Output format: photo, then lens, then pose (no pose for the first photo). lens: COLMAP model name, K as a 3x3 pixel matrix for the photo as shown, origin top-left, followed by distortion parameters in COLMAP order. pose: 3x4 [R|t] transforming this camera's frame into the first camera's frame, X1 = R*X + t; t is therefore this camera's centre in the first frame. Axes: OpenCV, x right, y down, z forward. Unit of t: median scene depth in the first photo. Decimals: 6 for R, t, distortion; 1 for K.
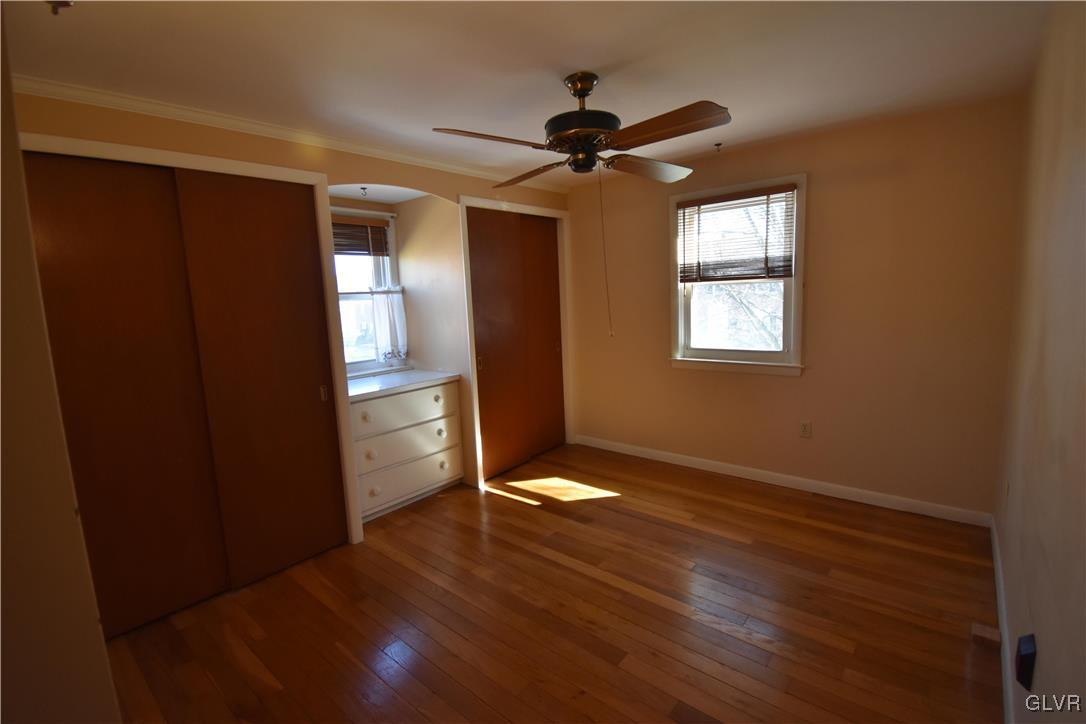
lens RADIAL K [[481.3, 0, 546.6], [0, 481.3, 361.9], [0, 0, 1]] dist [-0.001545, -0.013035]
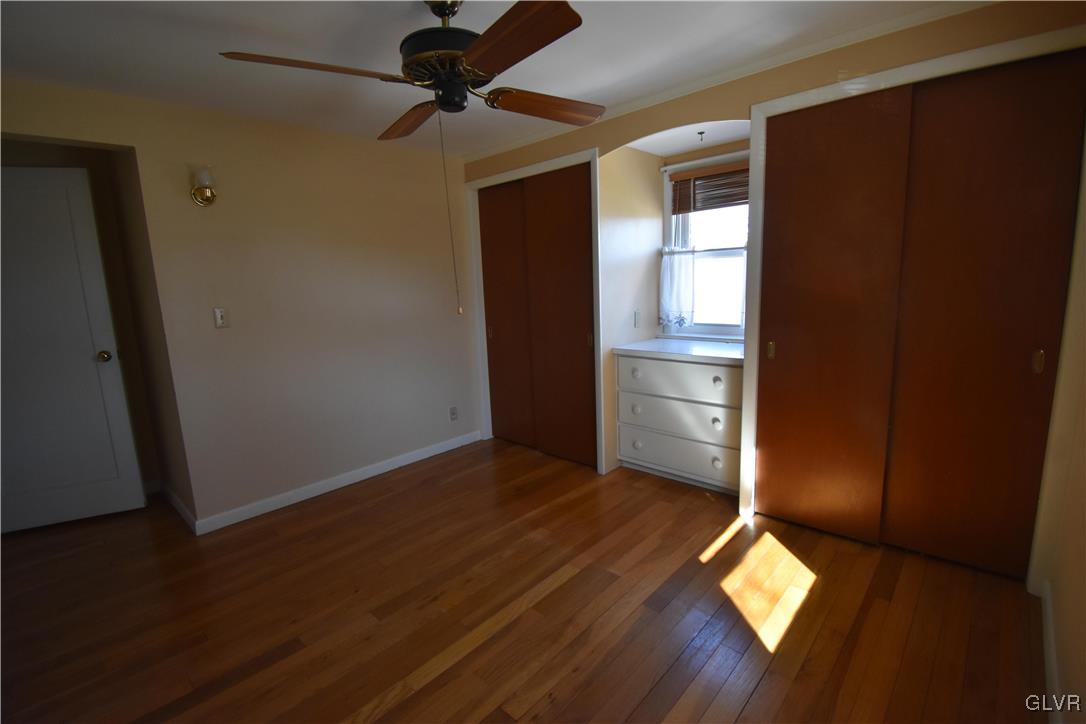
lens RADIAL K [[481.3, 0, 546.9], [0, 481.3, 359.9], [0, 0, 1]] dist [-0.001545, -0.013035]
pose [[-0.043963, 0.207158, -0.977319, 0.589689], [-0.100583, 0.972376, 0.210635, -0.102447], [0.993957, 0.107562, -0.021912, 0.749813]]
